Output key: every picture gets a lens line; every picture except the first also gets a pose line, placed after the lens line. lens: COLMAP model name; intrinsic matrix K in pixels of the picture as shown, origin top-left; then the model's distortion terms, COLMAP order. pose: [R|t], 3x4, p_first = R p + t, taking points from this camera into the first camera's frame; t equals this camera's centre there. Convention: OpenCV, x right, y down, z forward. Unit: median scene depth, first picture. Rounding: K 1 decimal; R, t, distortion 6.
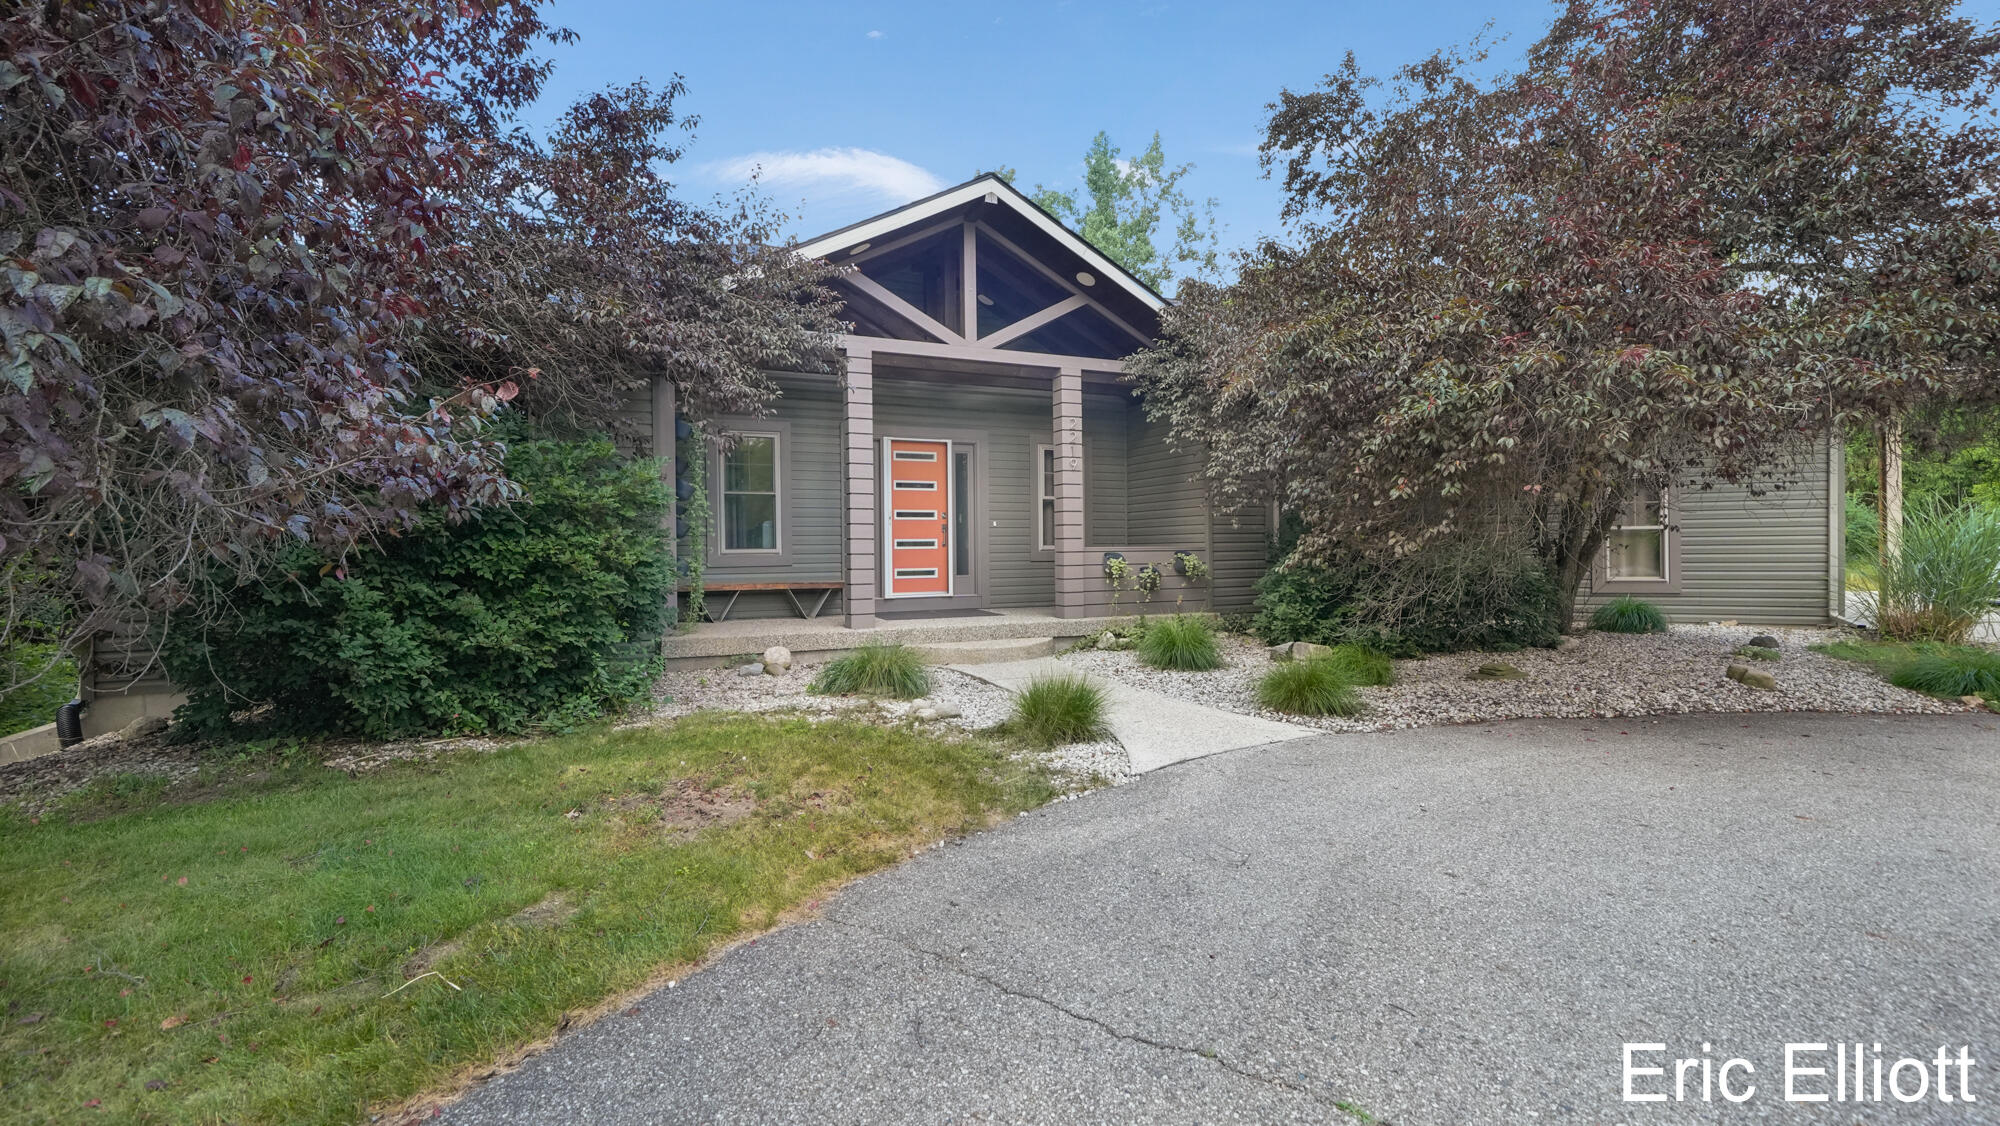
lens RADIAL K [[844.3, 0, 1000.0], [0, 844.3, 563.0], [0, 0, 1]] dist [0.000701, 0.000375]
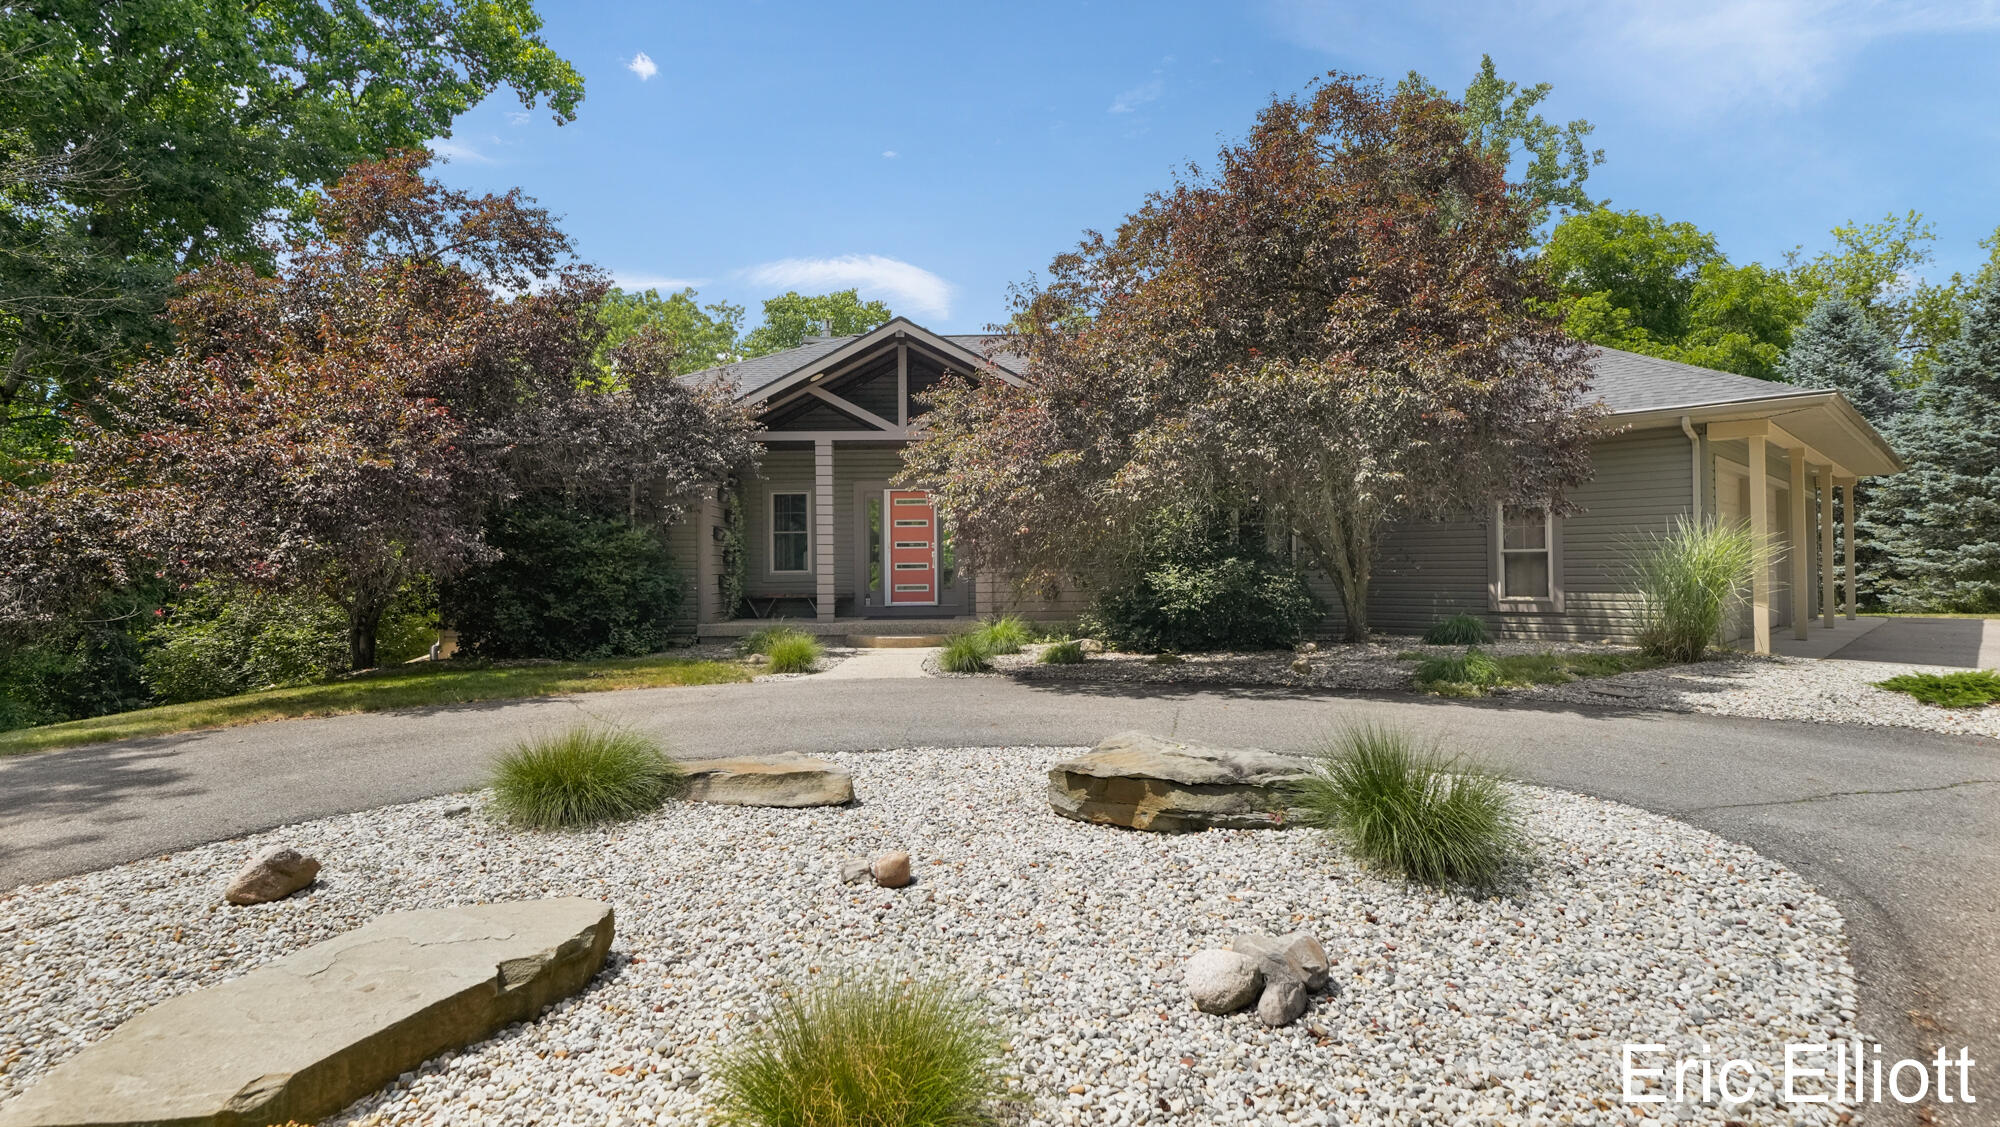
lens RADIAL K [[994.2, 0, 1000.0], [0, 994.2, 563.5], [0, 0, 1]] dist [-0.003162, -0.001046]
pose [[0.929546, 0.000574, -0.368706, 0.788924], [-0.006534, 0.999867, -0.014918, -0.005710], [0.368649, 0.016276, 0.929426, -0.545025]]
